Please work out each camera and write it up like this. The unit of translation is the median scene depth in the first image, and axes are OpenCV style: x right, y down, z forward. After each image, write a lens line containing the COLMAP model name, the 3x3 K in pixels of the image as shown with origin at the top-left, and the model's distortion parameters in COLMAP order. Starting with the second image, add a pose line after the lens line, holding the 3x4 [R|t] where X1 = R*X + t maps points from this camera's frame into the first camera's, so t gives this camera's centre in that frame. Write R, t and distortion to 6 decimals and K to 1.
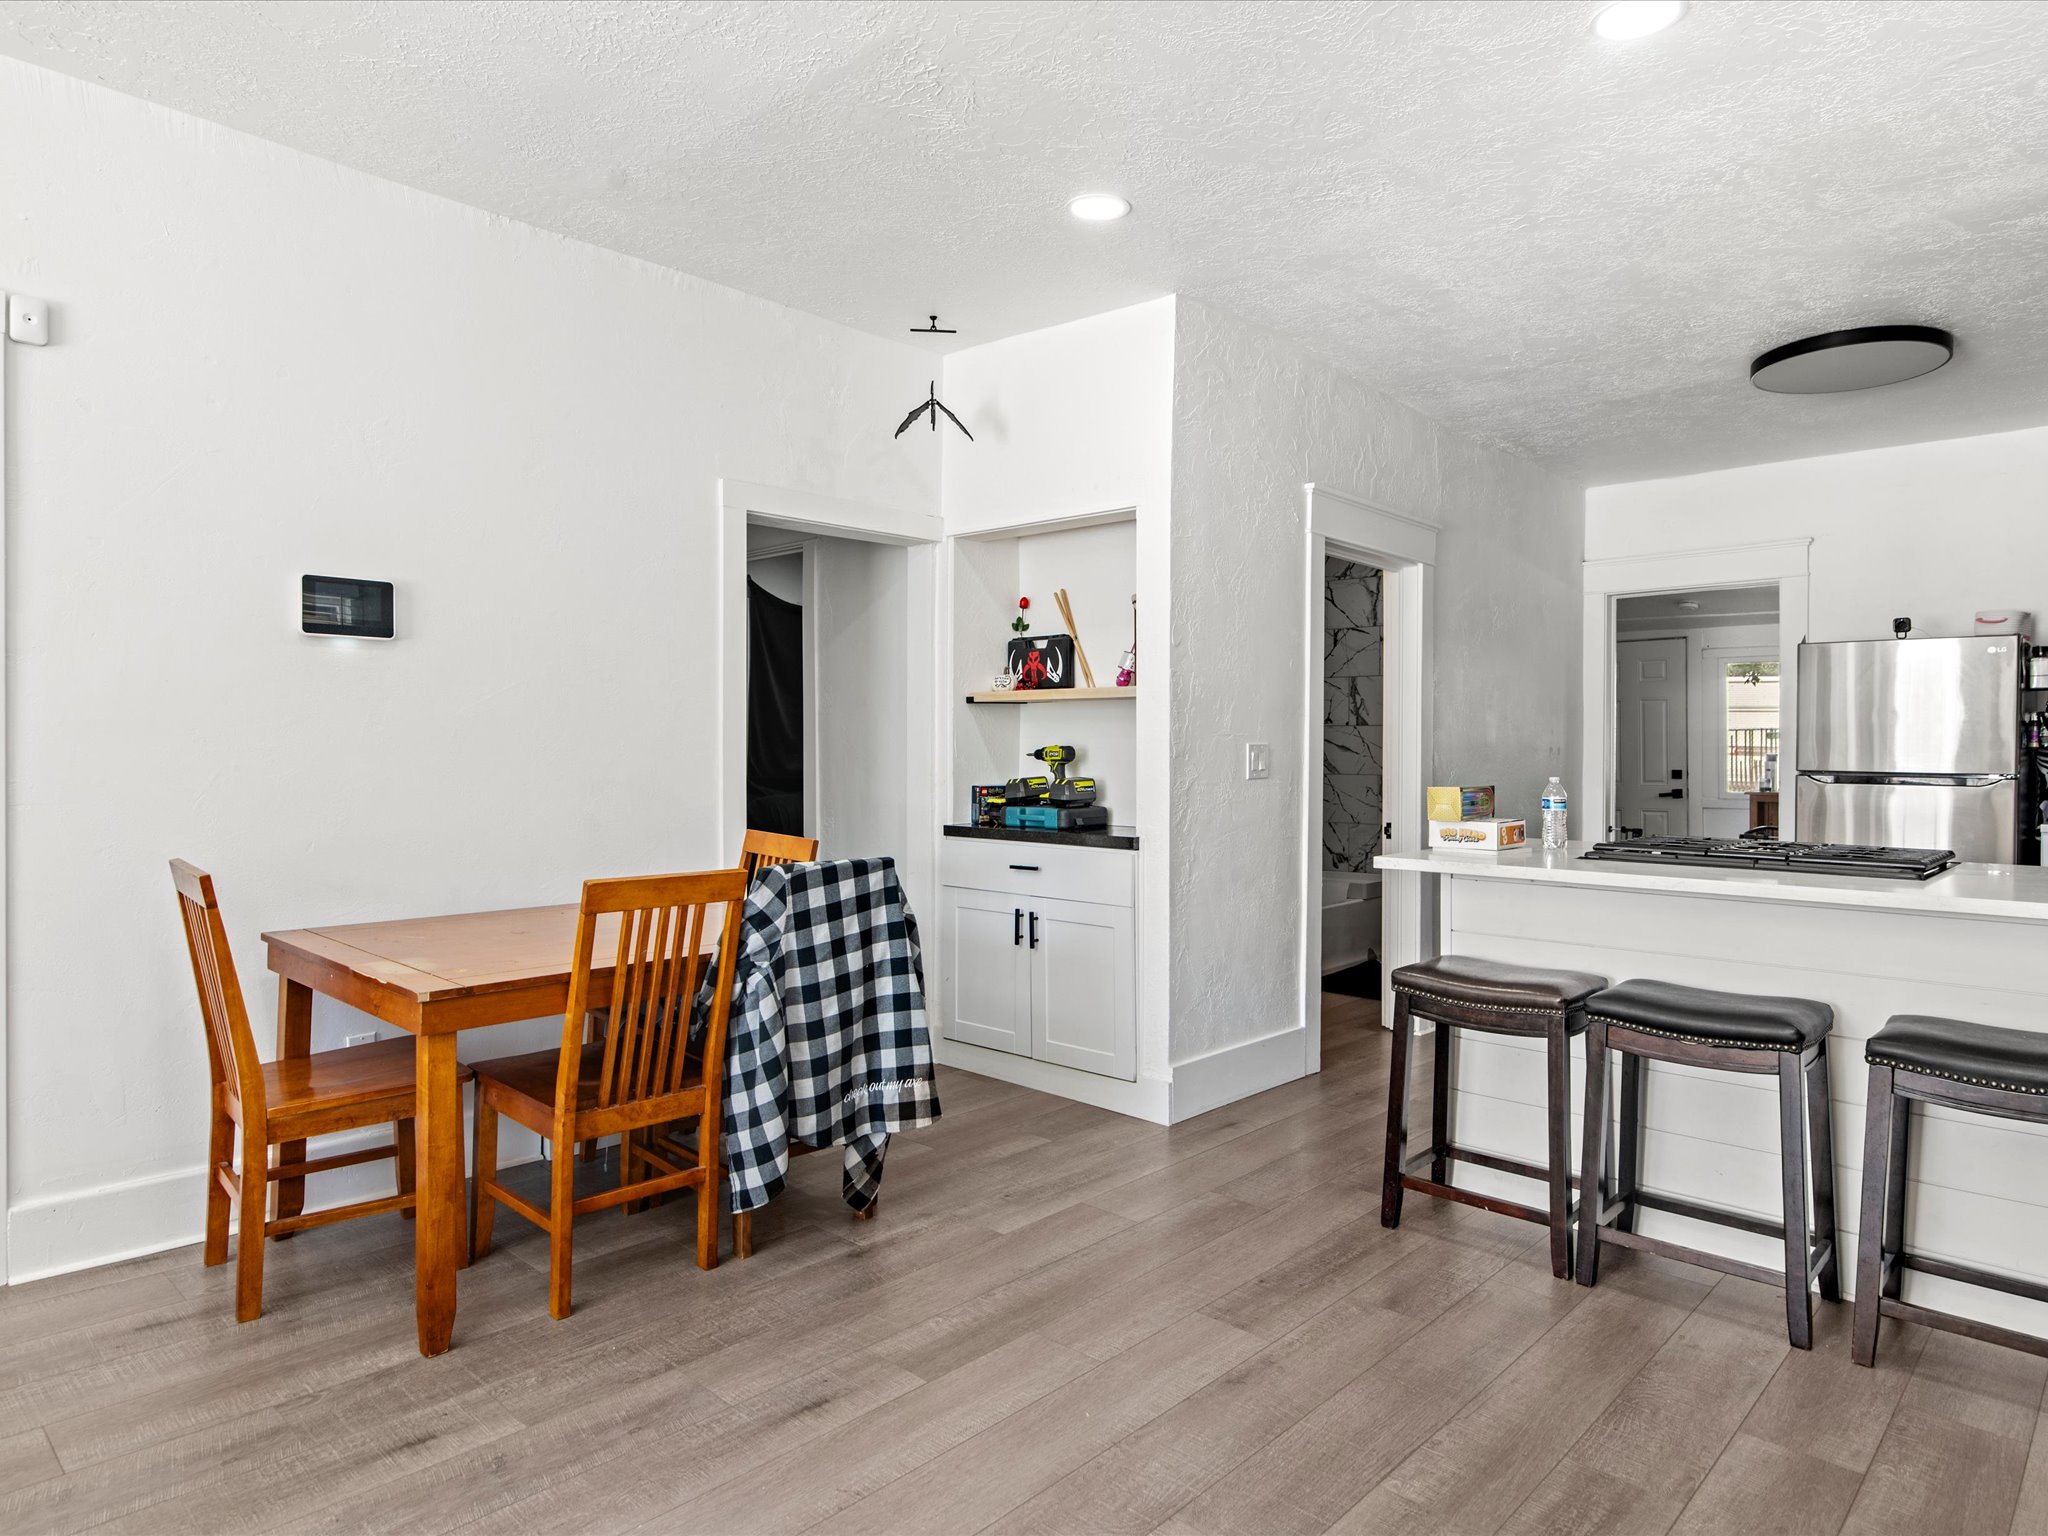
lens RADIAL K [[1244.0, 0, 1025.4], [0, 1244.0, 741.6], [0, 0, 1]] dist [0.006068, -0.000957]
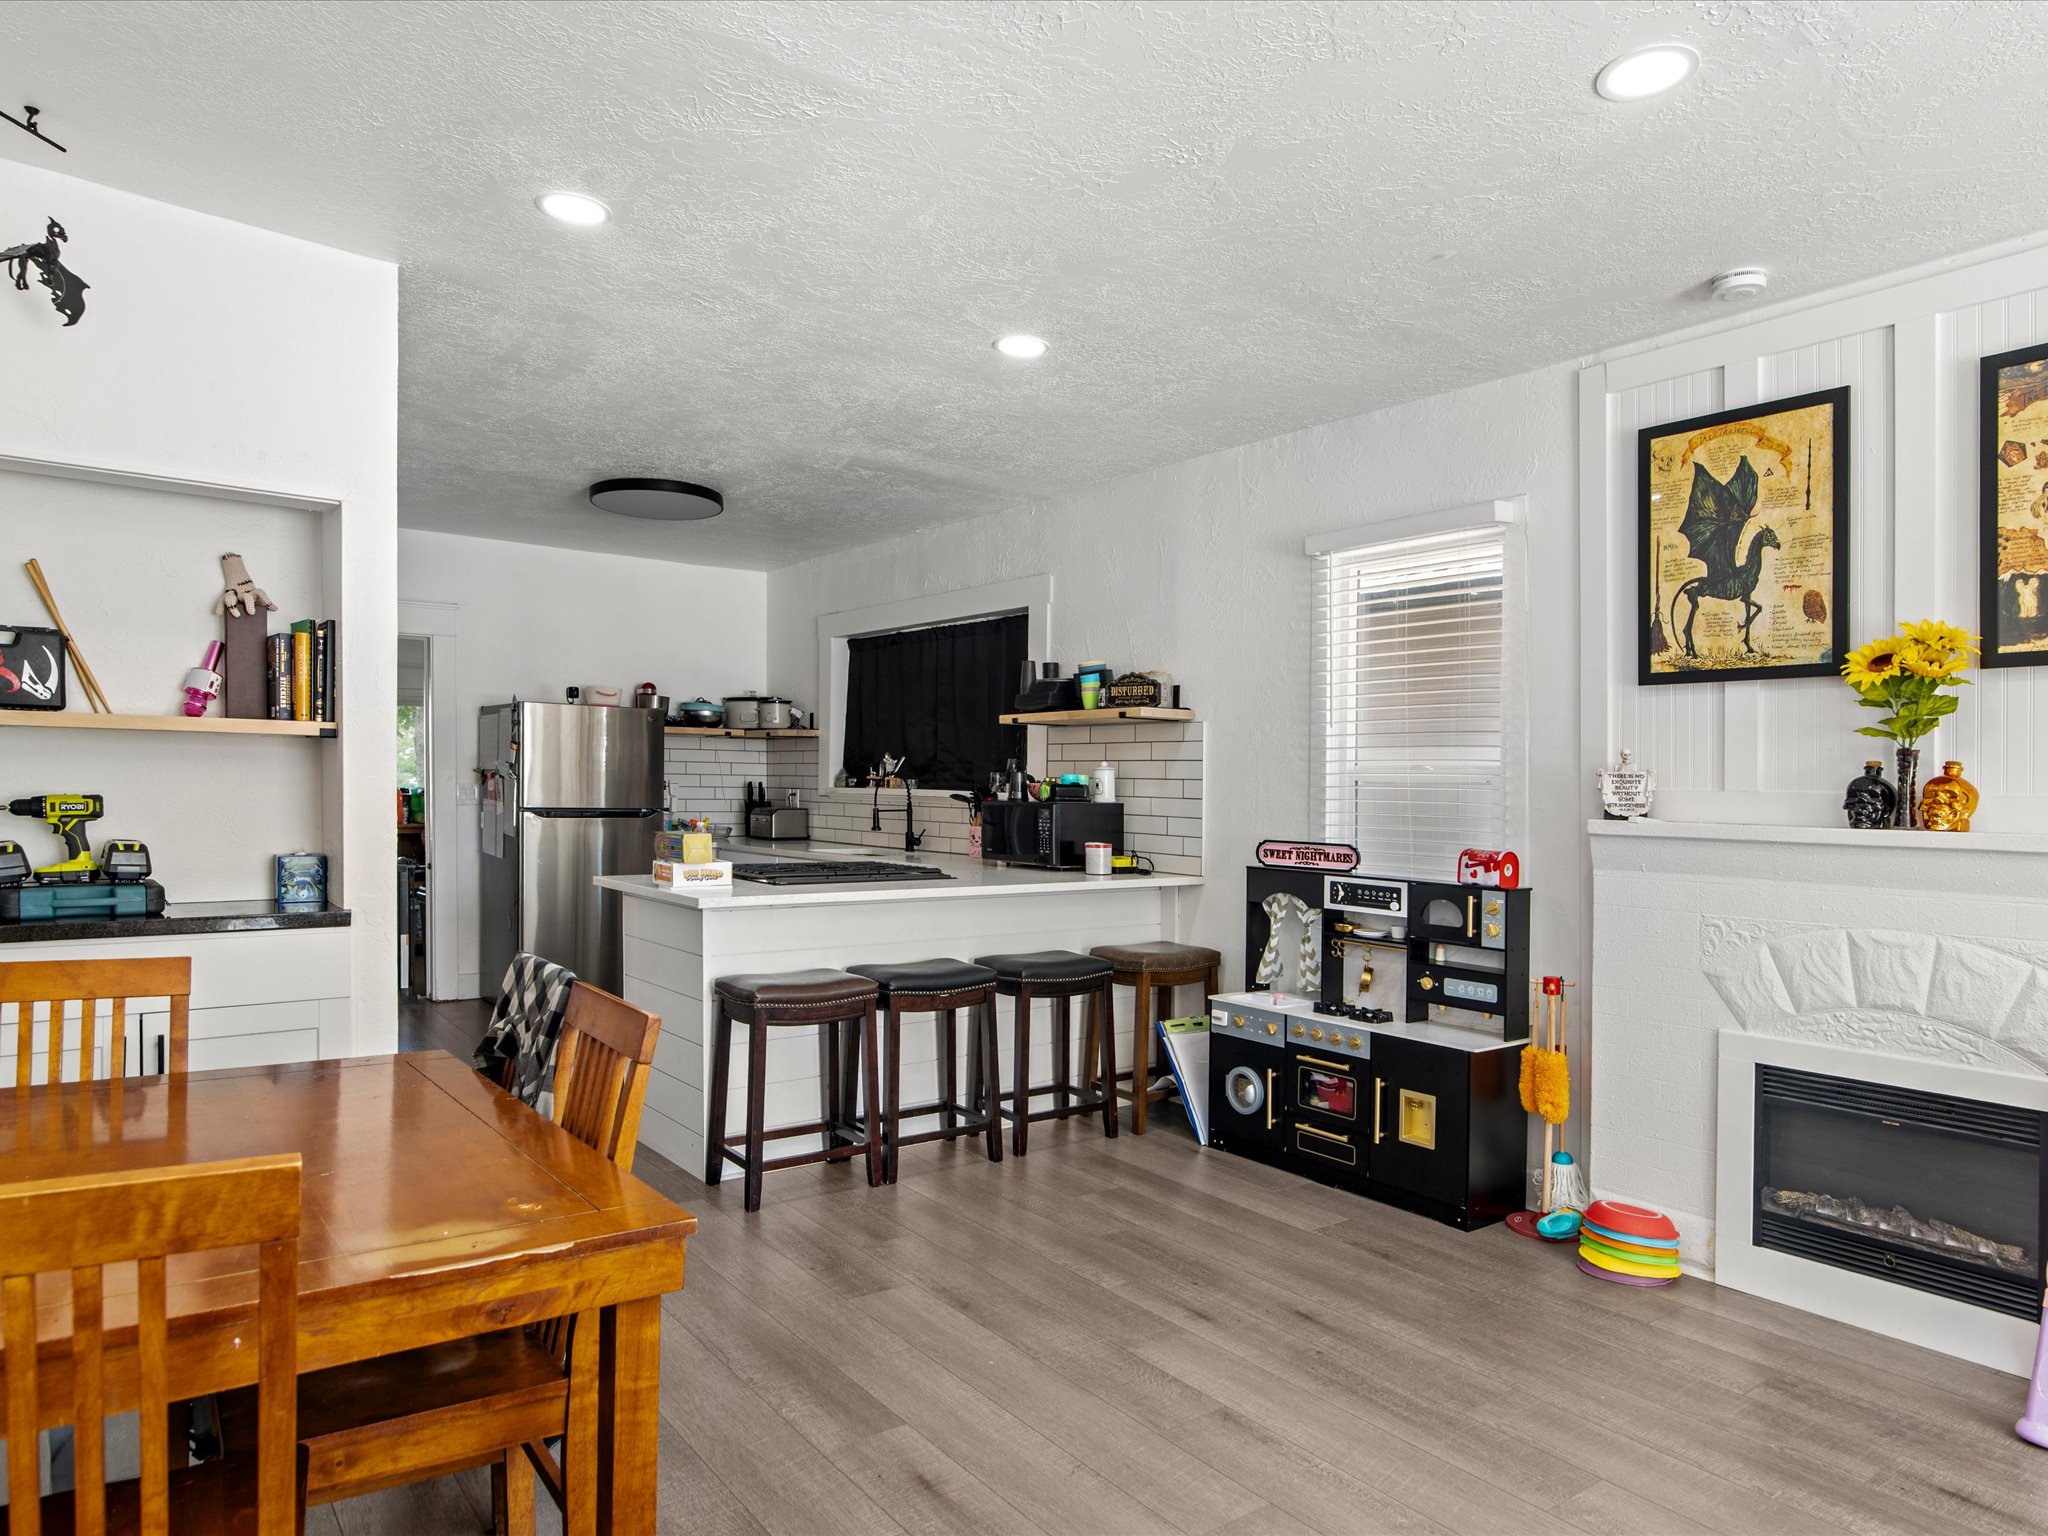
lens RADIAL K [[1262.9, 0, 1026.5], [0, 1262.9, 790.6], [0, 0, 1]] dist [0.001222, 0.000650]
pose [[0.166598, -0.005950, 0.986007, -0.830089], [-0.016895, 0.999818, 0.008888, -0.020811], [-0.985880, -0.018139, 0.166467, 0.553970]]
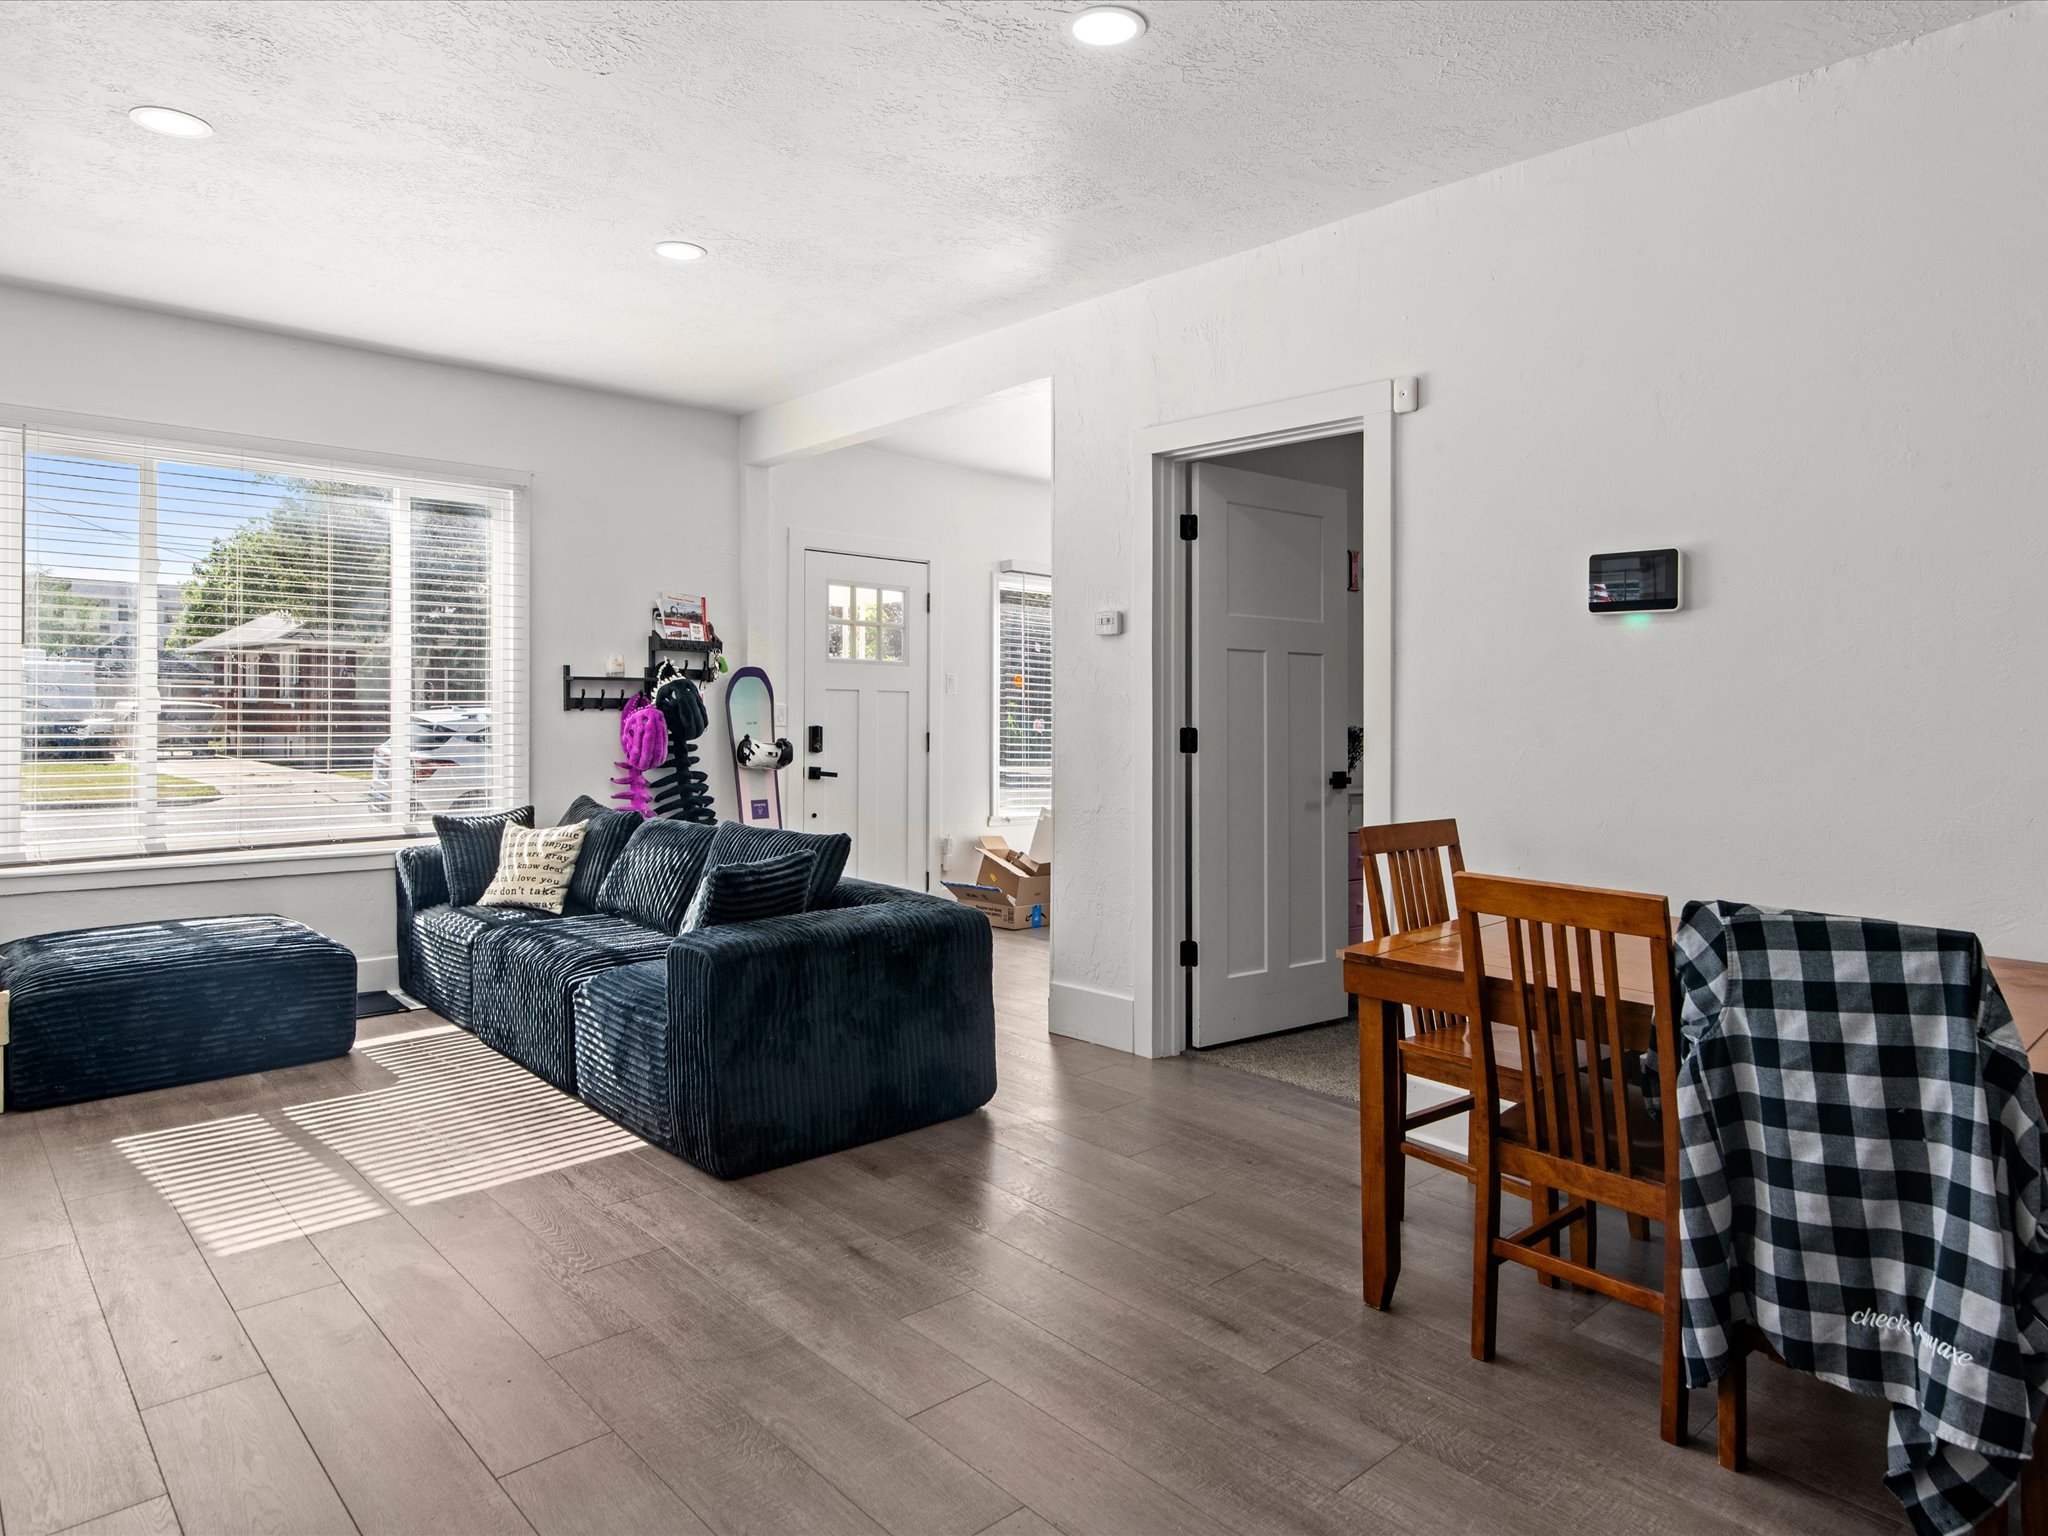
lens RADIAL K [[1277.9, 0, 1057.5], [0, 1277.9, 706.7], [0, 0, 1]] dist [0.000016, -0.000715]
pose [[-0.067029, -0.008692, -0.997713, 0.477550], [-0.015655, 0.999848, -0.007659, 0.003455], [0.997628, 0.015106, -0.067154, 0.626292]]
